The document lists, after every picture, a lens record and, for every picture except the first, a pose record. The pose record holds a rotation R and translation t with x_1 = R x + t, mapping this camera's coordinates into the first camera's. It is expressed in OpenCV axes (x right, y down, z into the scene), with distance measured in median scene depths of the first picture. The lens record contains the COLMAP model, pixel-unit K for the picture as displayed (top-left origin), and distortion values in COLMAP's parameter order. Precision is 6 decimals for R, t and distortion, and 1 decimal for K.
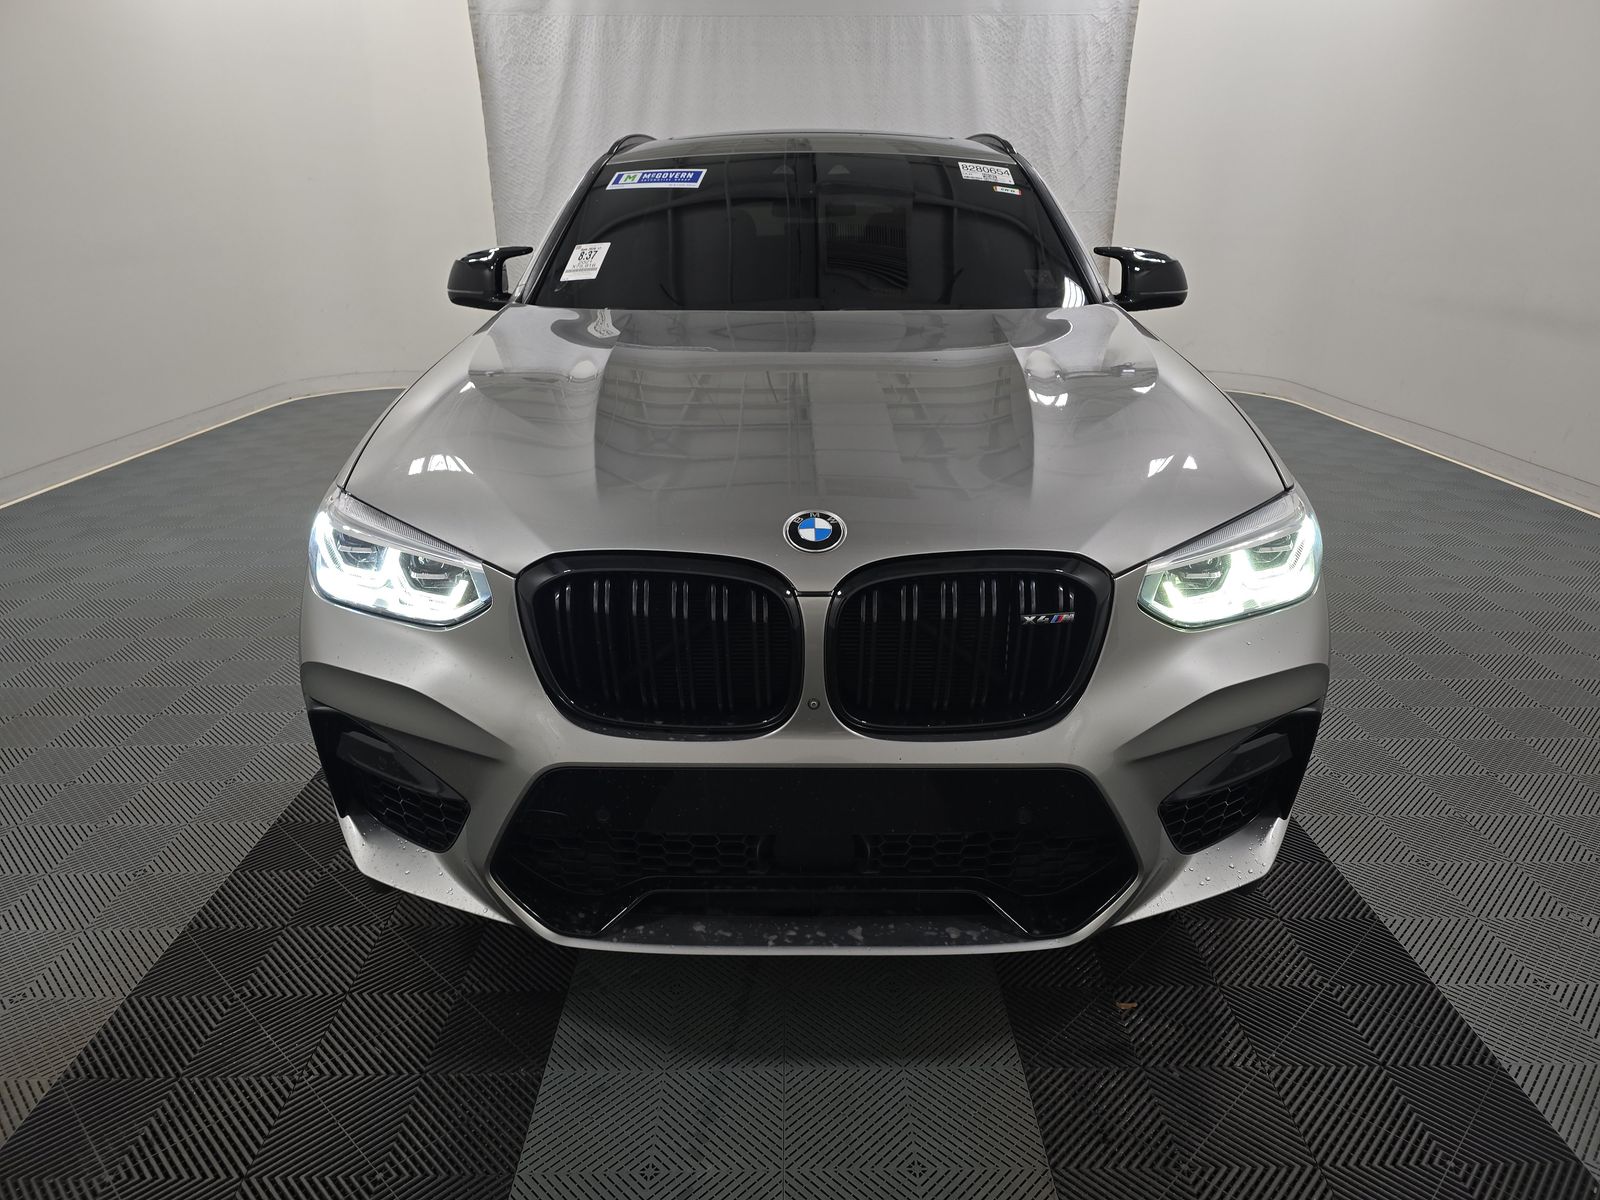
lens RADIAL K [[1075.5, 0, 800.7], [0, 1075.5, 601.5], [0, 0, 1]] dist [0.028285, -0.026153]
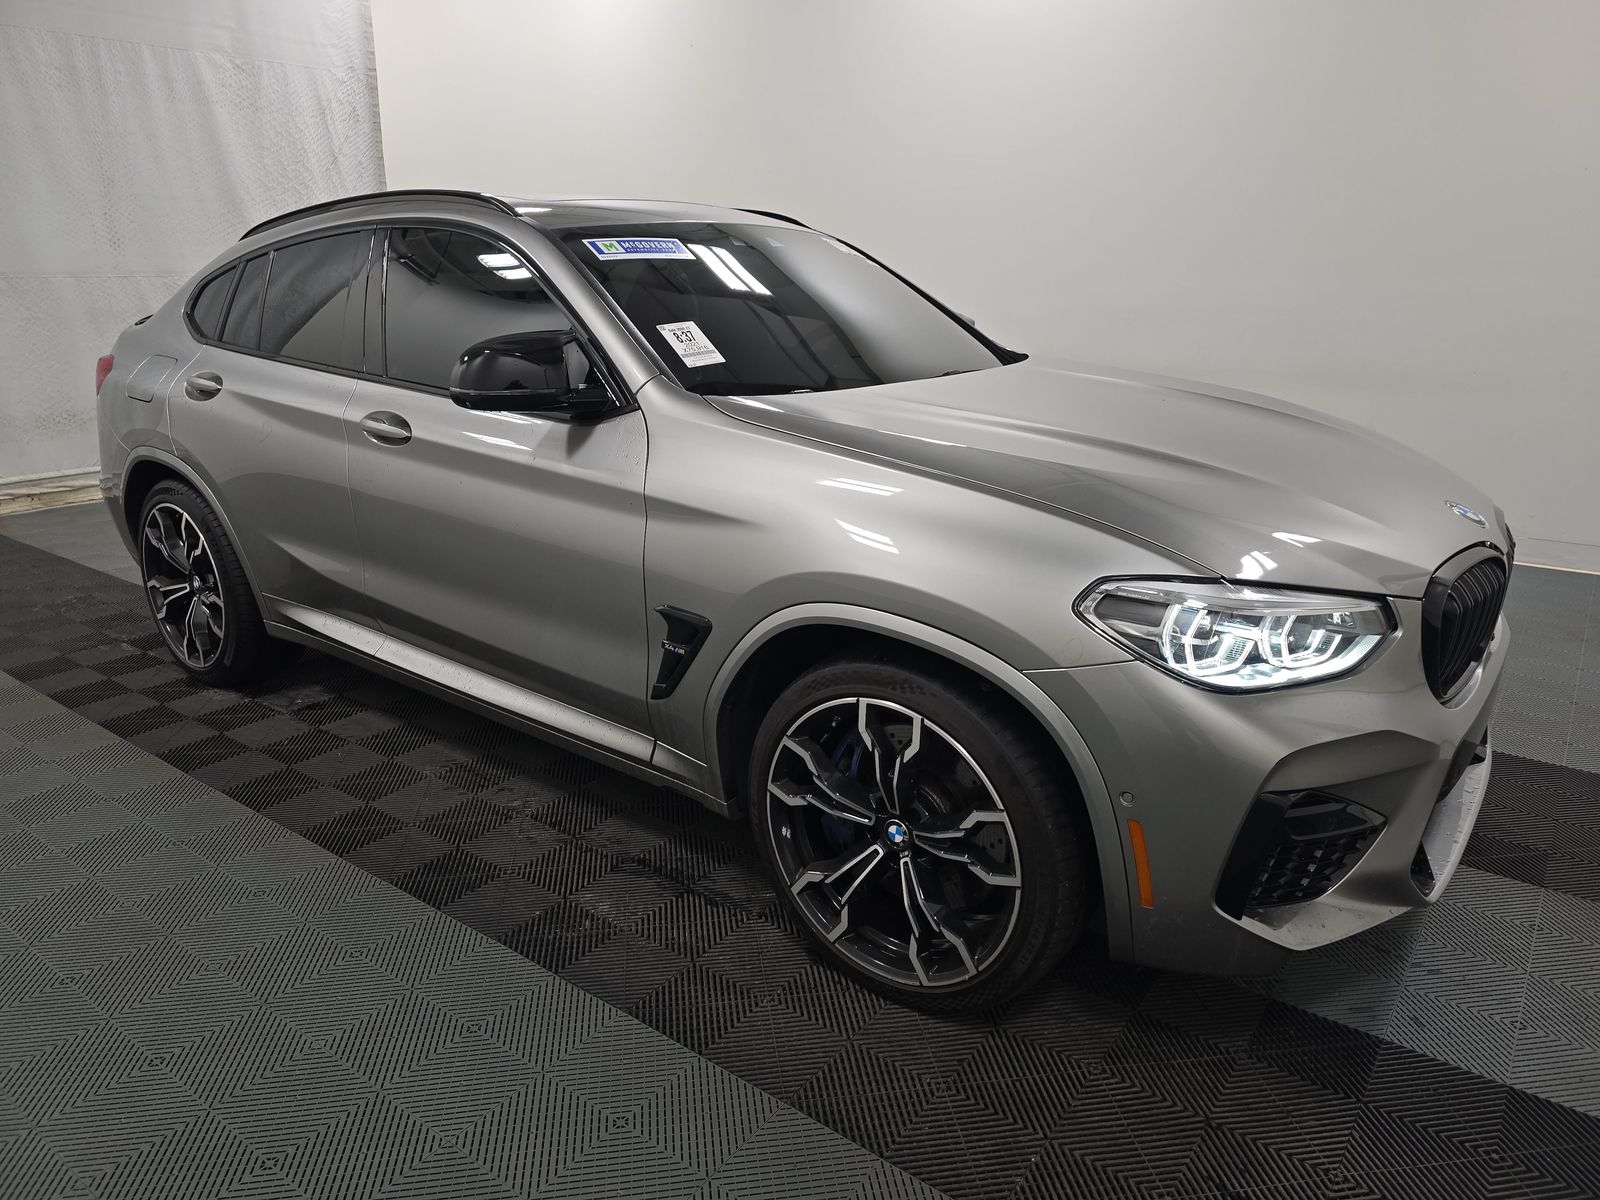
lens RADIAL K [[1075.5, 0, 800.7], [0, 1075.5, 600.0], [0, 0, 1]] dist [0.028285, -0.026153]
pose [[0.598070, -0.236474, 0.765763, -0.318596], [0.273294, 0.958385, 0.082512, -0.061996], [-0.753407, 0.159930, 0.637808, 0.156043]]
